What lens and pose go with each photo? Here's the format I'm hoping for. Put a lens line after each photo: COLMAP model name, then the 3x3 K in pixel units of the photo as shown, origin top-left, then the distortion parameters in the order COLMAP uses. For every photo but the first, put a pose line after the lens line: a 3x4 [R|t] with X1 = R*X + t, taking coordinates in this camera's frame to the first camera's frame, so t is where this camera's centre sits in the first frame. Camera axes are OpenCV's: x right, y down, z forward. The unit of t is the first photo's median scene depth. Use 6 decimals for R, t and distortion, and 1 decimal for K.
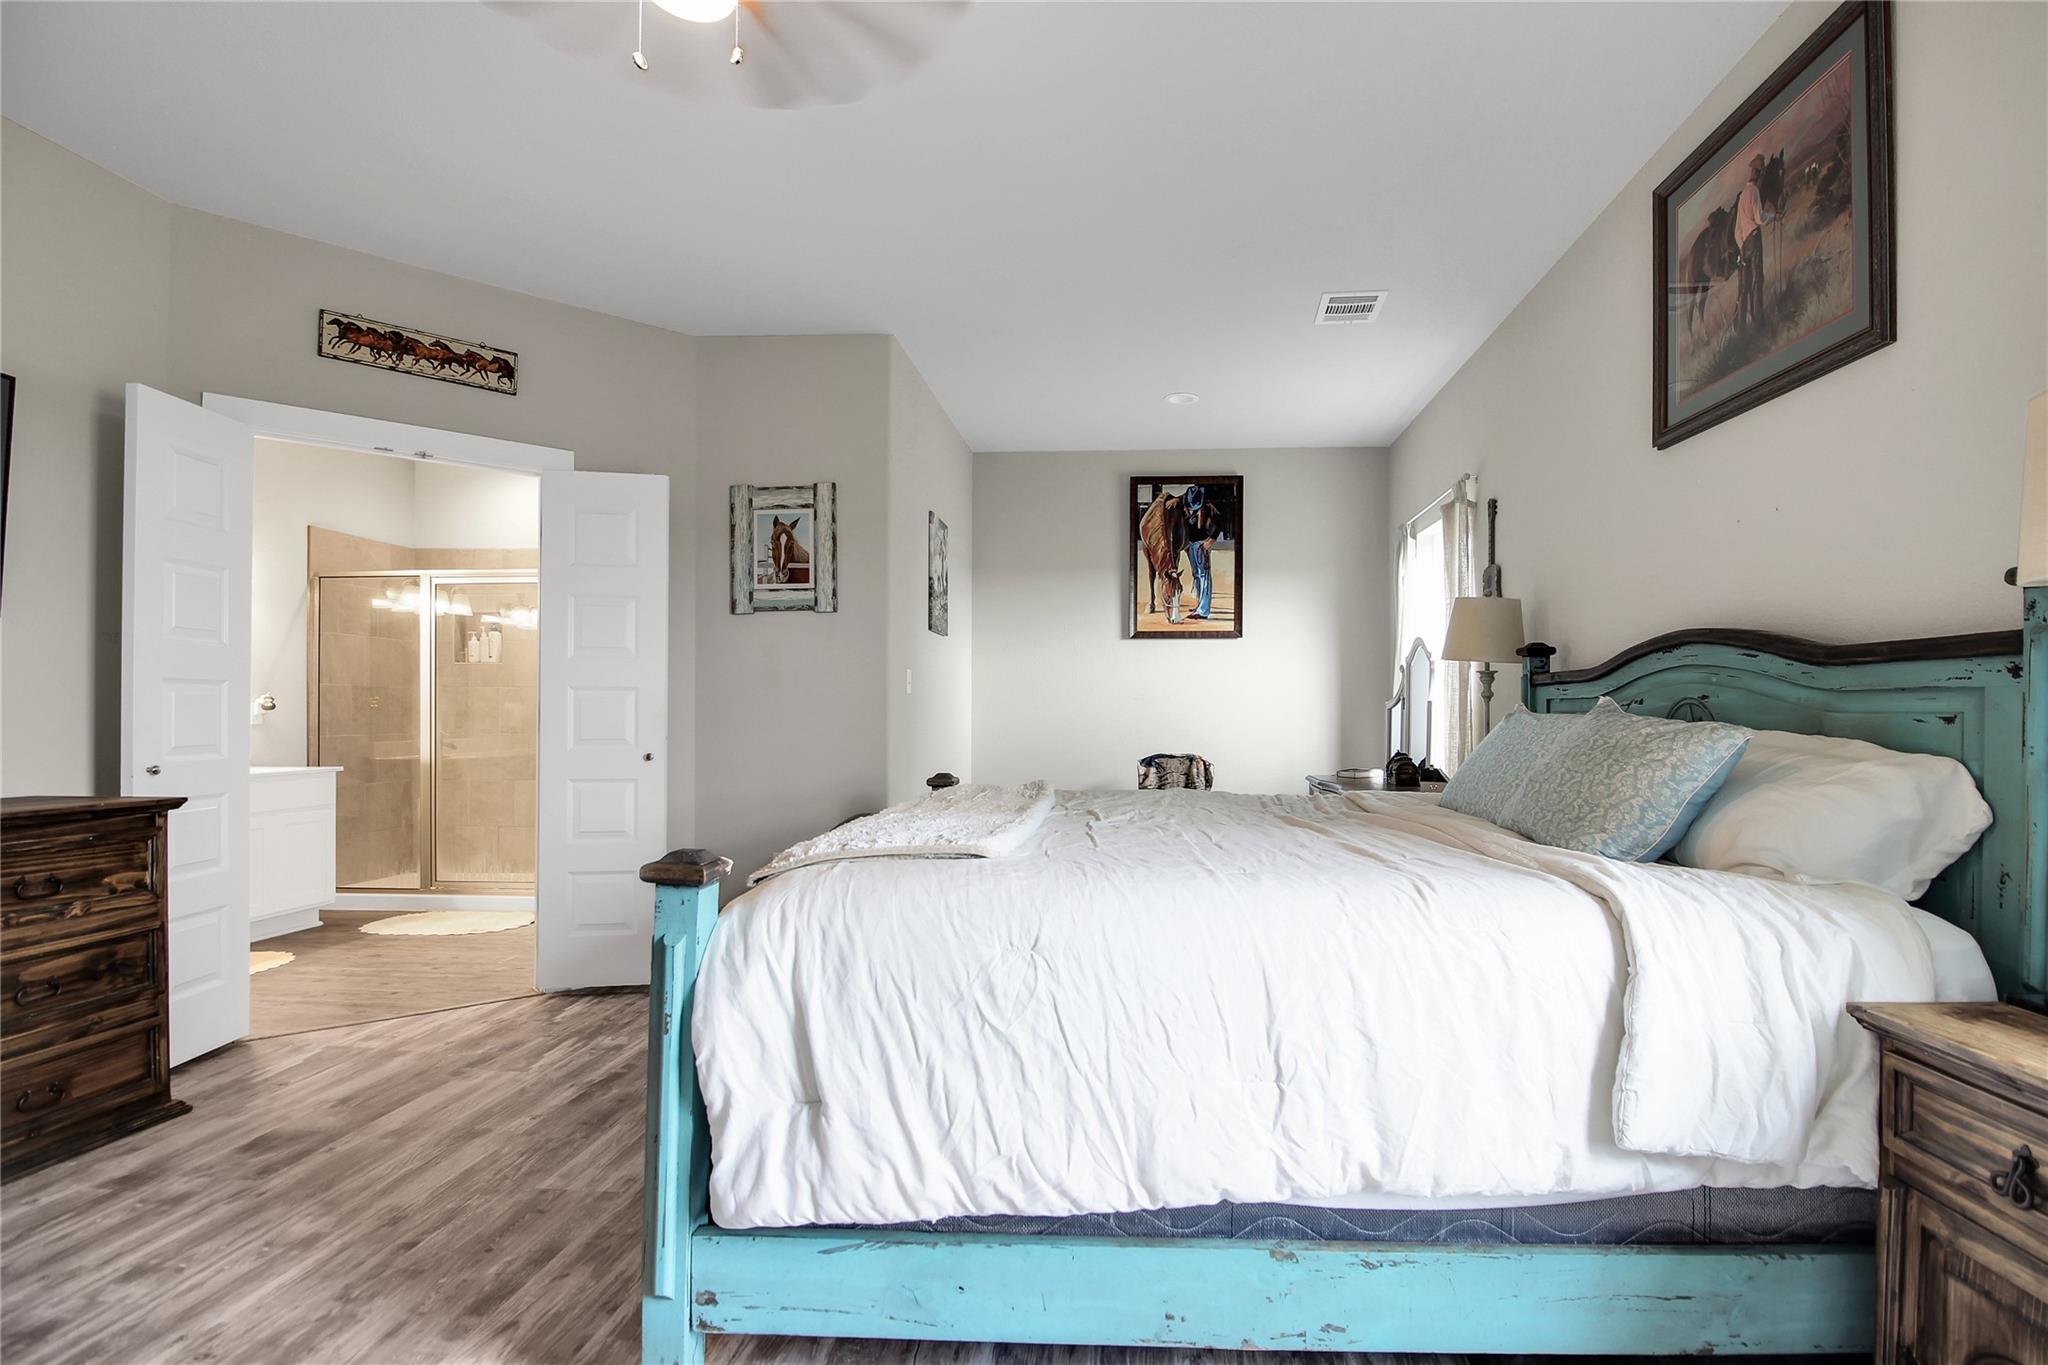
lens RADIAL K [[952.0, 0, 1034.0], [0, 952.0, 710.9], [0, 0, 1]] dist [-0.003186, -0.000645]
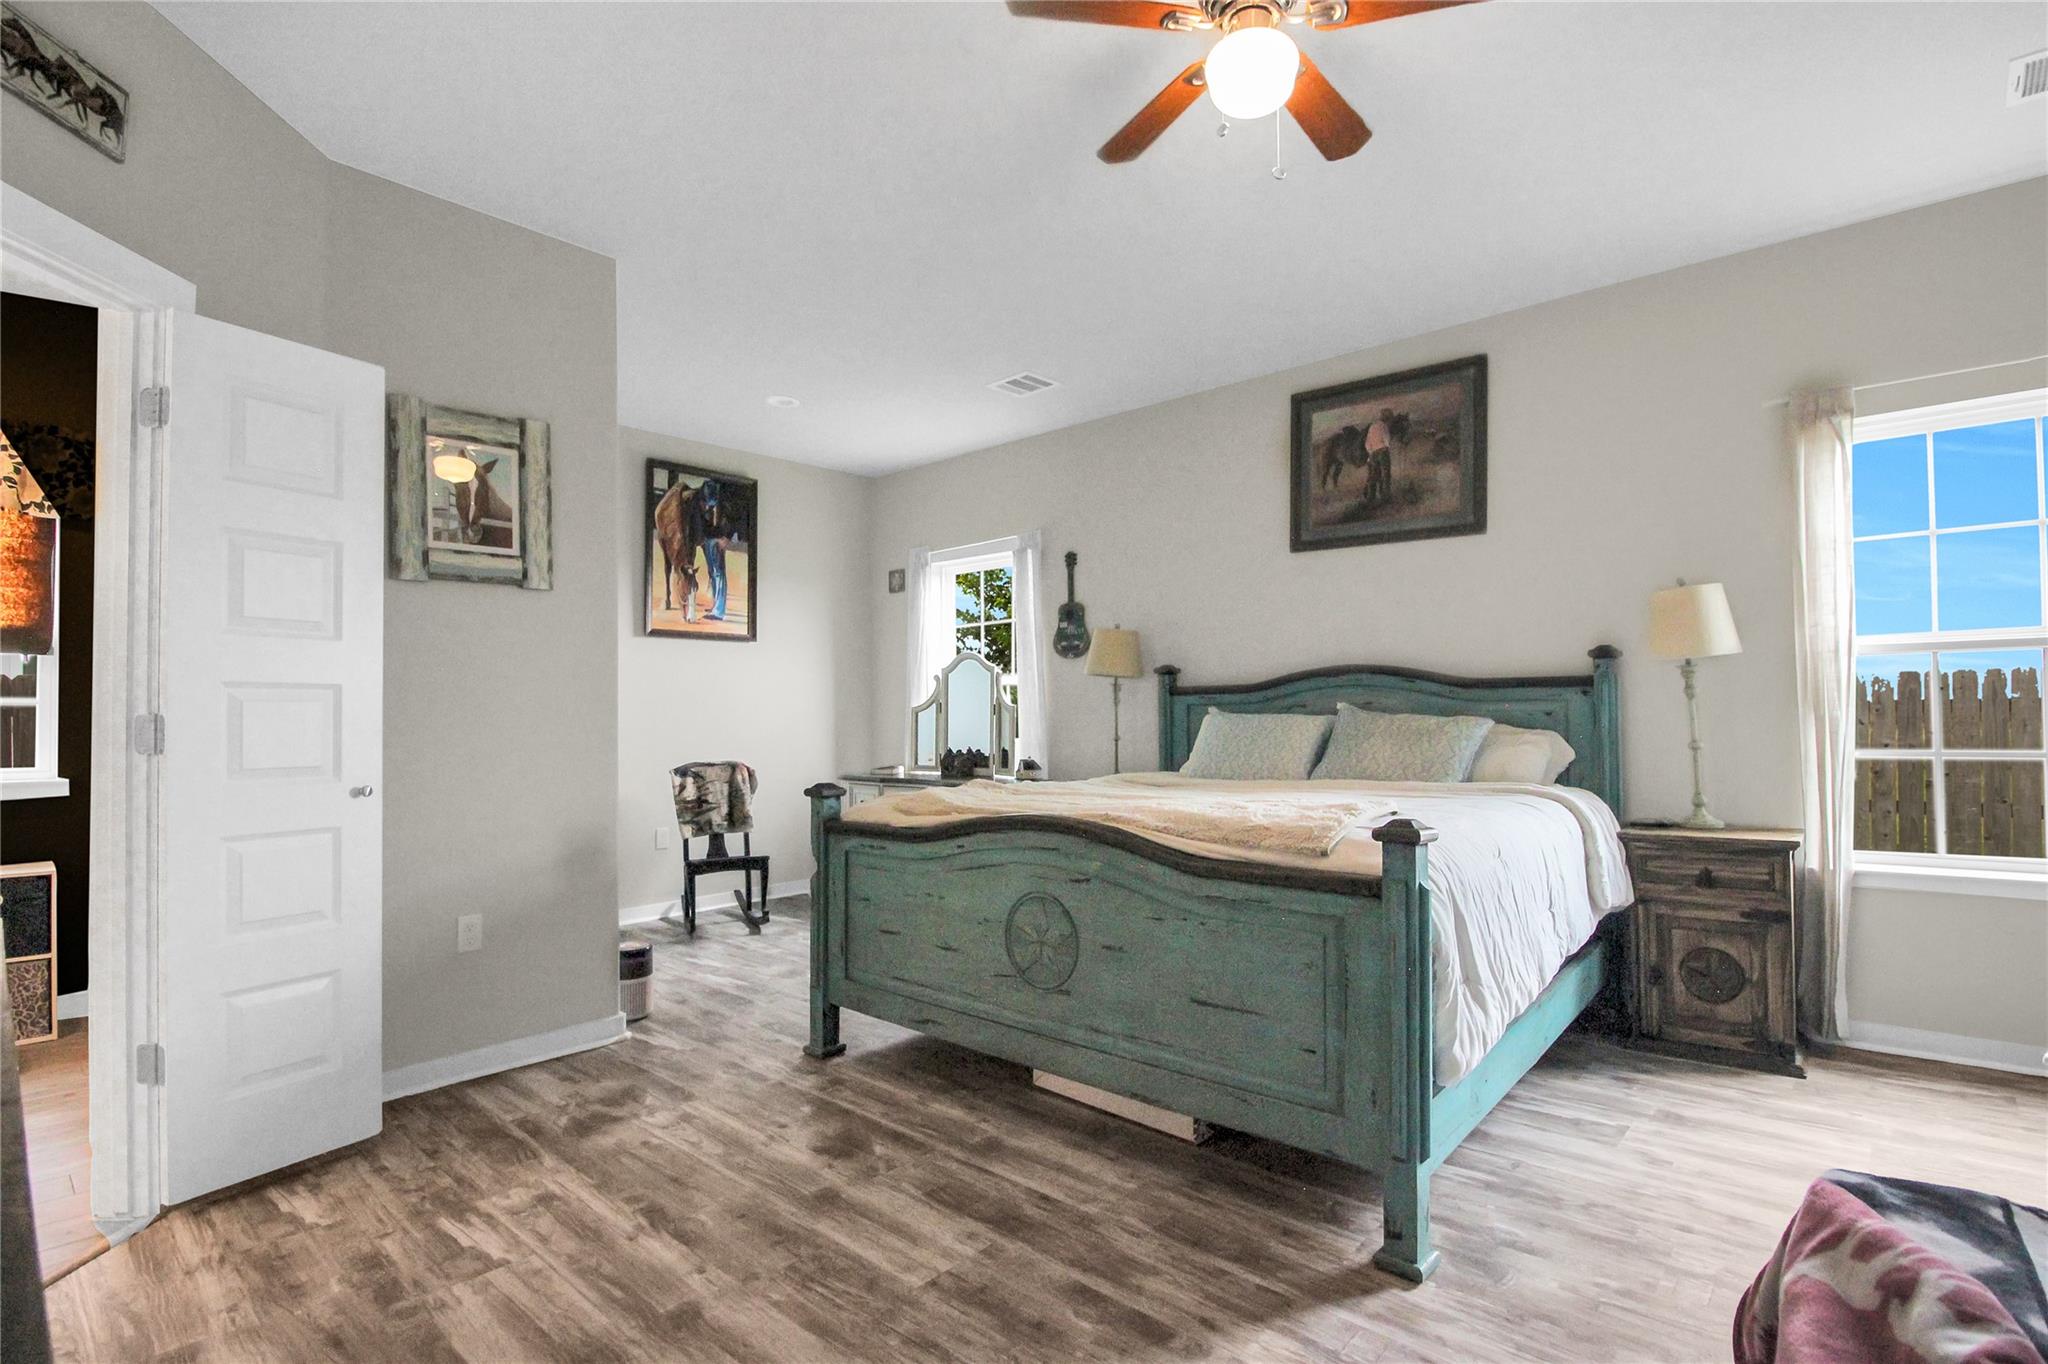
lens RADIAL K [[1002.5, 0, 1025.3], [0, 1002.5, 696.2], [0, 0, 1]] dist [0.000153, -0.011151]
pose [[0.604673, 0.007439, 0.796439, -0.617005], [0.008350, 0.999842, -0.015678, -0.002052], [-0.796430, 0.016131, 0.604515, 0.201165]]
